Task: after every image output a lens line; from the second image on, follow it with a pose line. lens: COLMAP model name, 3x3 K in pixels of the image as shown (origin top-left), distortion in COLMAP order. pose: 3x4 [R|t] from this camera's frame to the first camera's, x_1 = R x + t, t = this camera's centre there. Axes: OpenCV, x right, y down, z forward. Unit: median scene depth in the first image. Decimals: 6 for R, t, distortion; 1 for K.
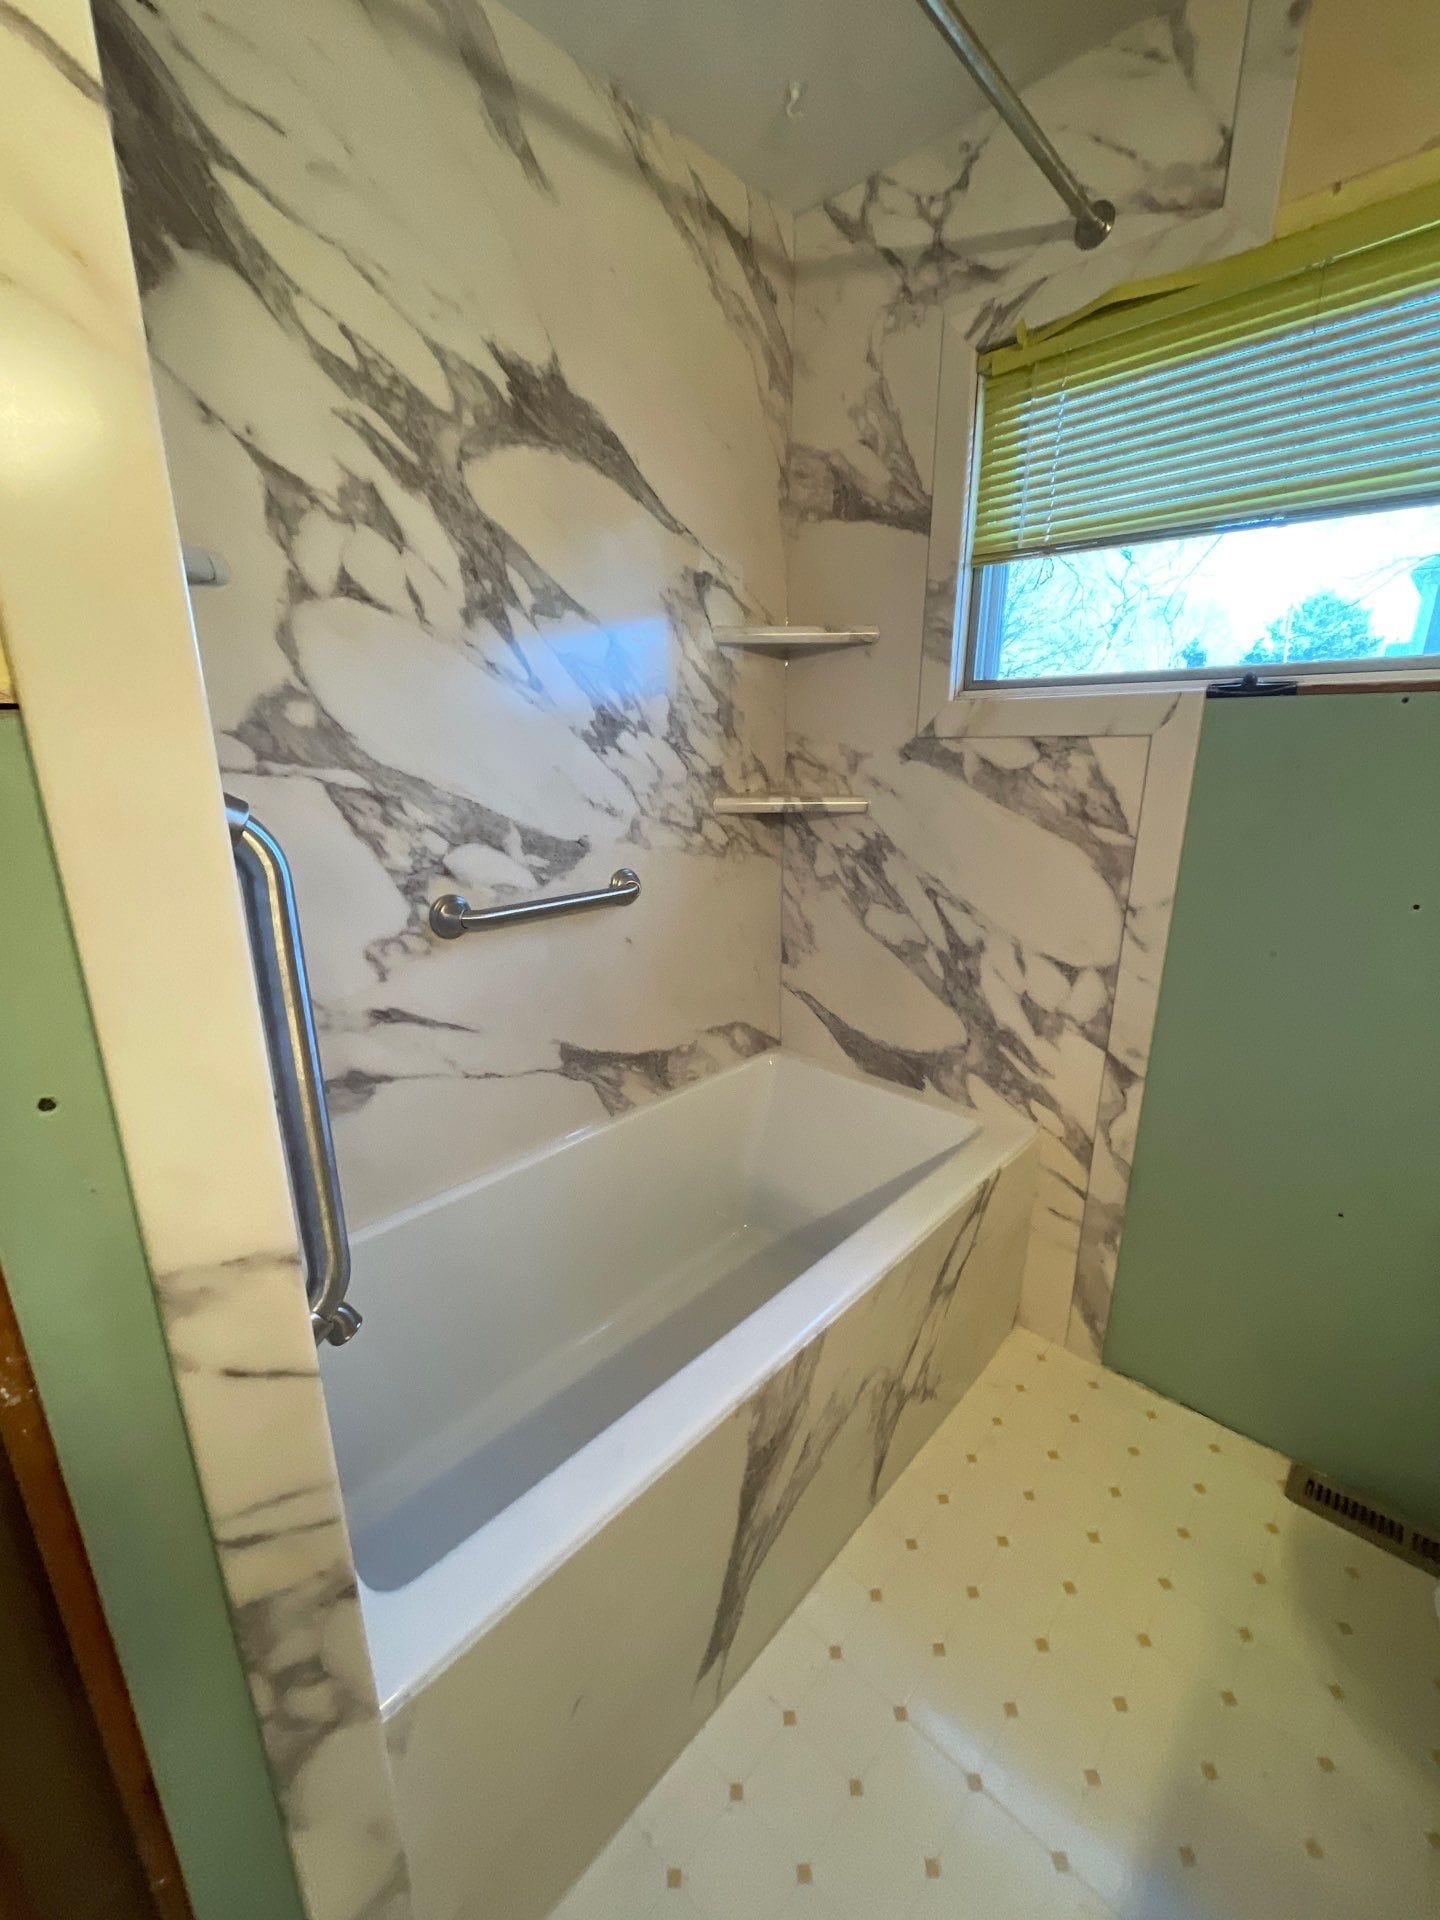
lens RADIAL K [[768.8, 0, 719.5], [0, 768.8, 958.8], [0, 0, 1]] dist [-0.002550, -0.000203]
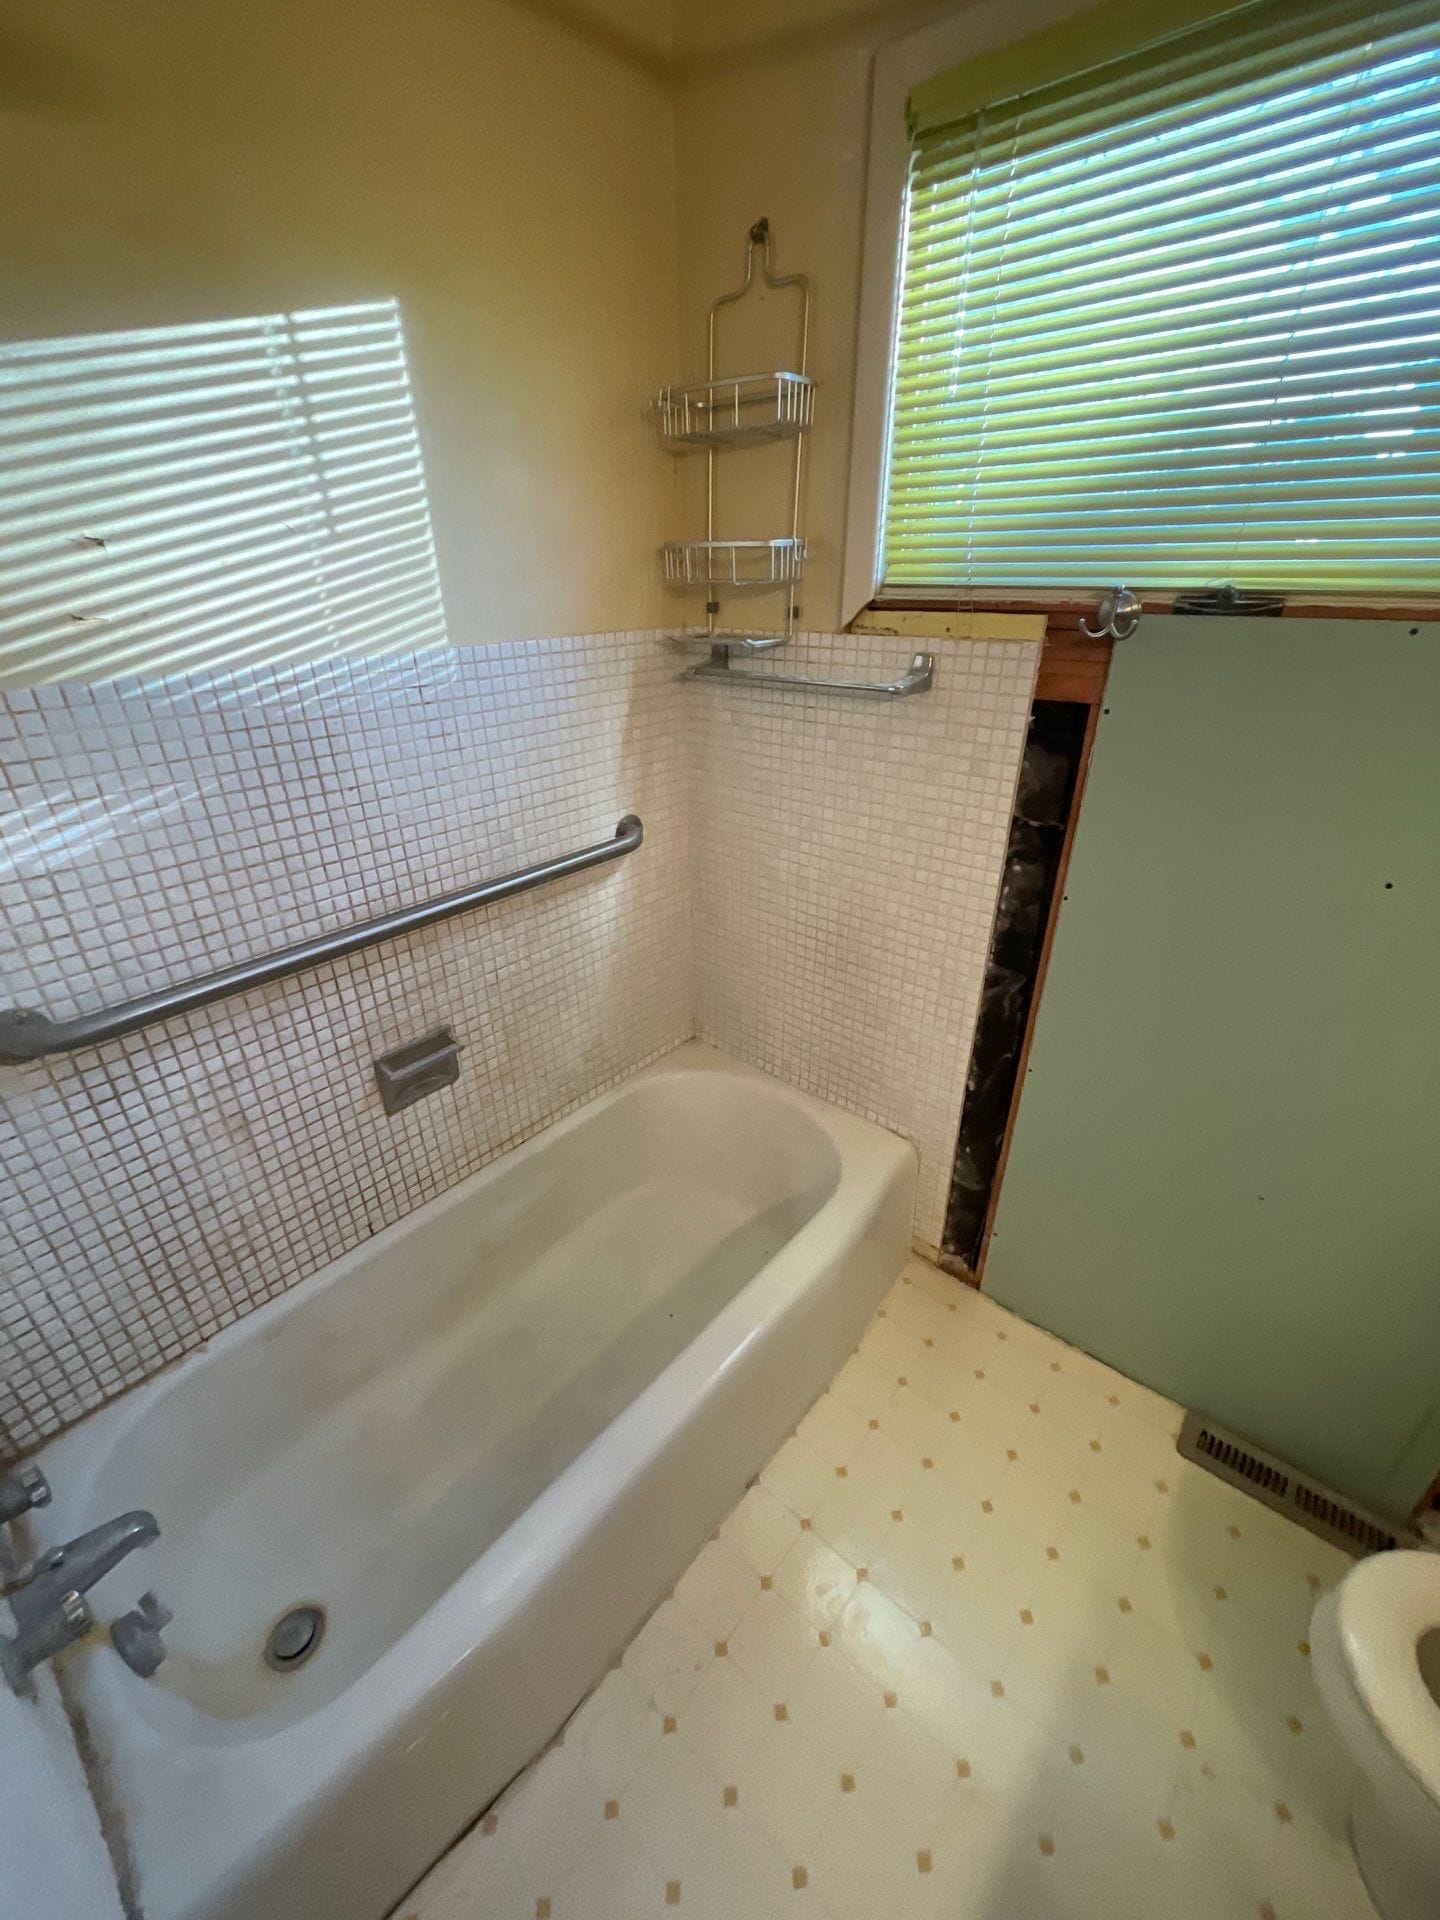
lens RADIAL K [[768.8, 0, 719.3], [0, 768.8, 959.0], [0, 0, 1]] dist [-0.002550, -0.000203]
pose [[0.998535, -0.031288, 0.044138, 0.121468], [0.022388, 0.981651, 0.189368, -0.147734], [-0.049253, -0.188102, 0.980914, 0.175744]]
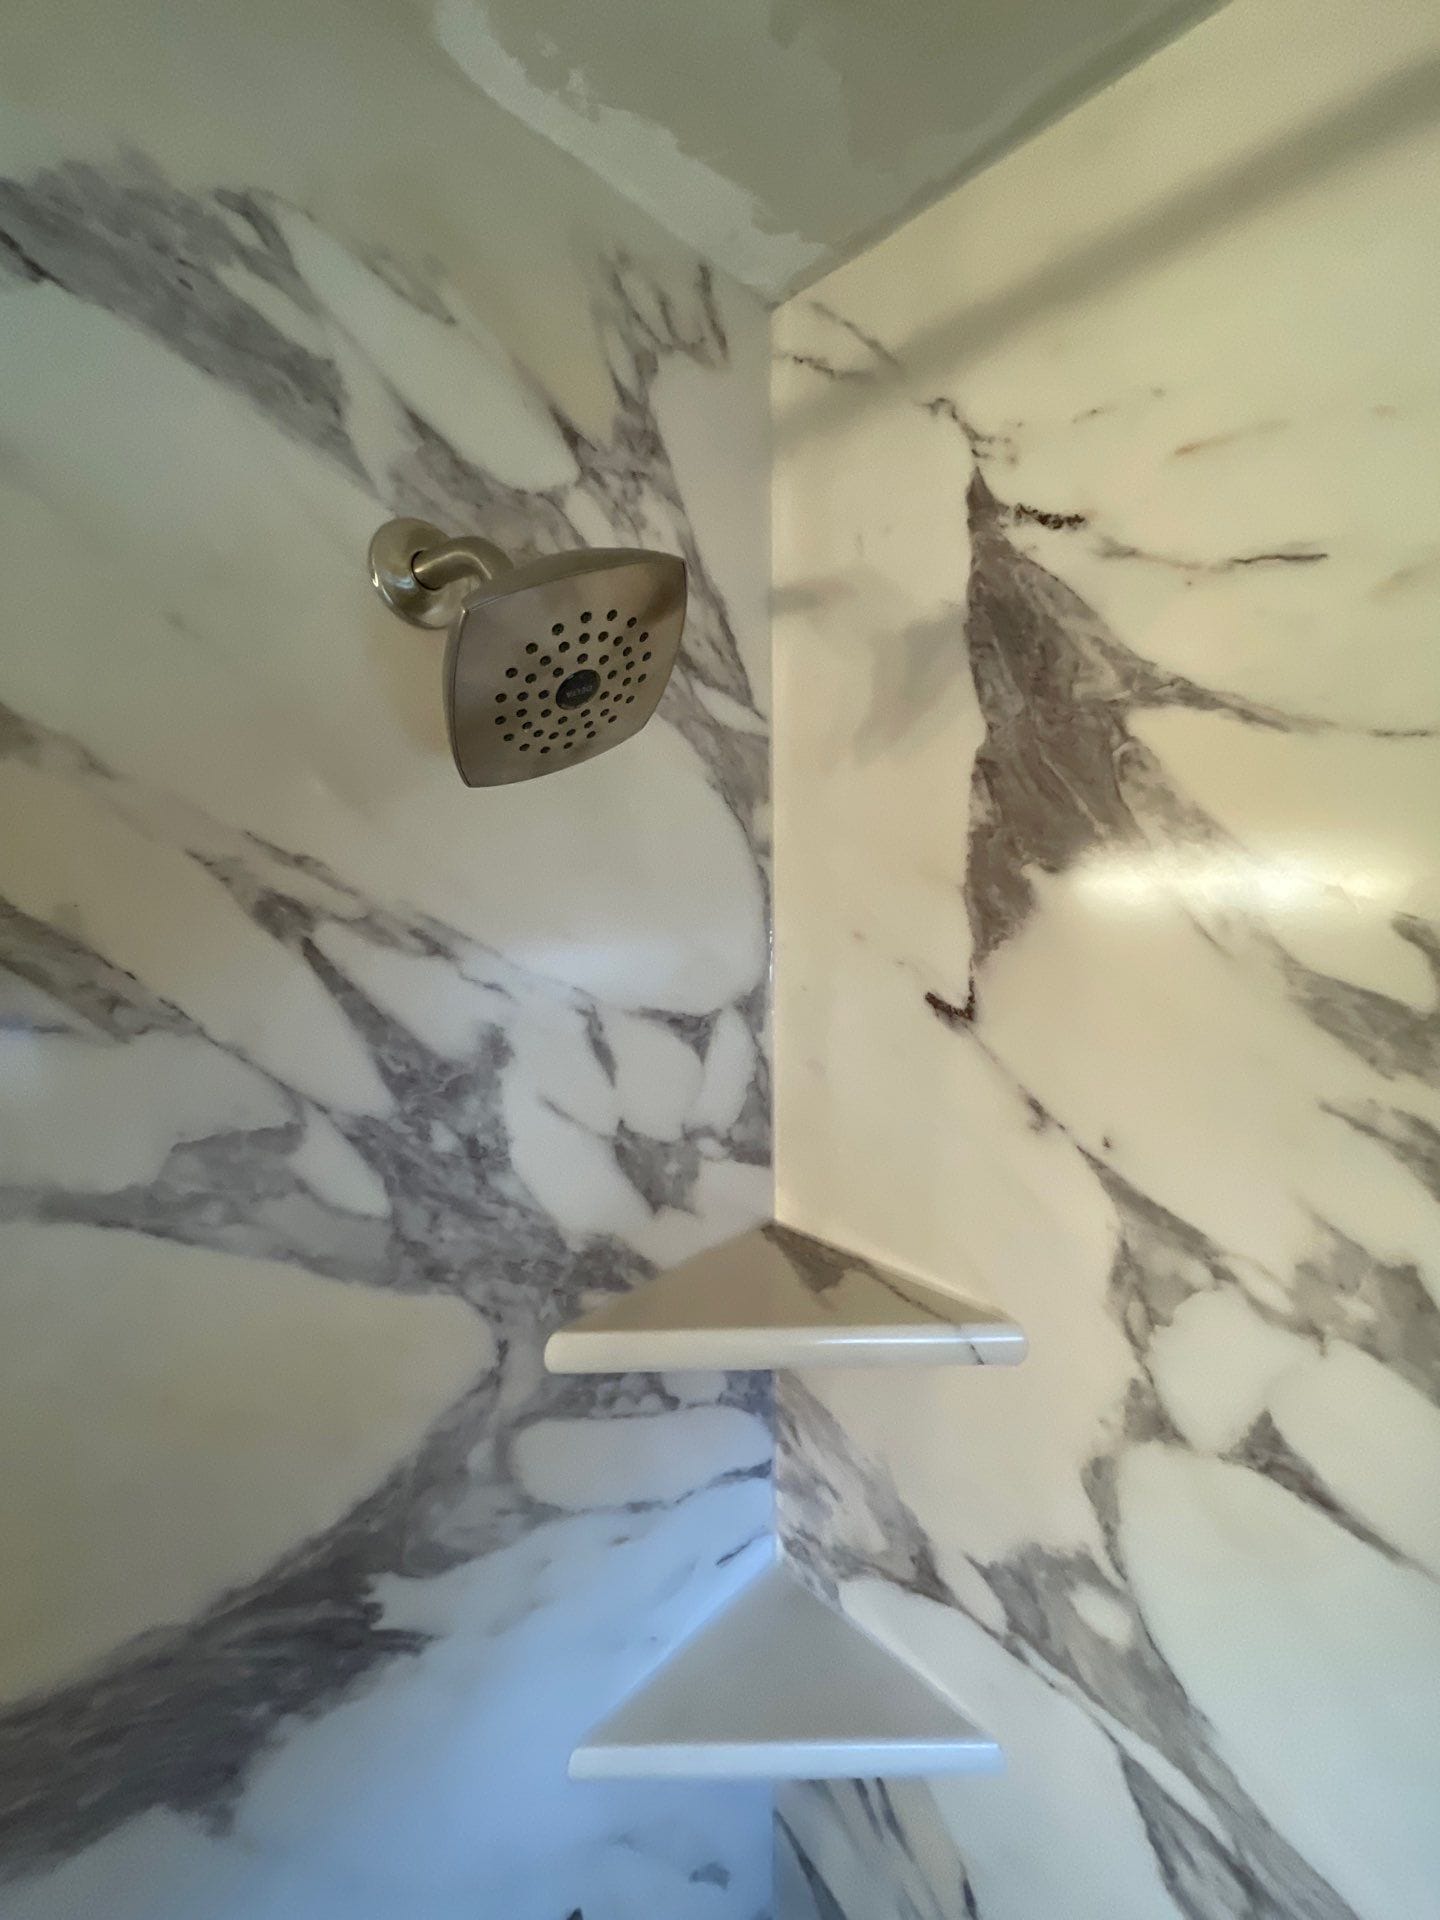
lens RADIAL K [[768.8, 0, 726.6], [0, 768.8, 956.9], [0, 0, 1]] dist [-0.002550, -0.000203]
pose [[-0.016168, 0.132304, -0.991077, -0.087803], [-0.263450, 0.955617, 0.131868, -0.637987], [0.964537, 0.263232, 0.019405, 0.558139]]
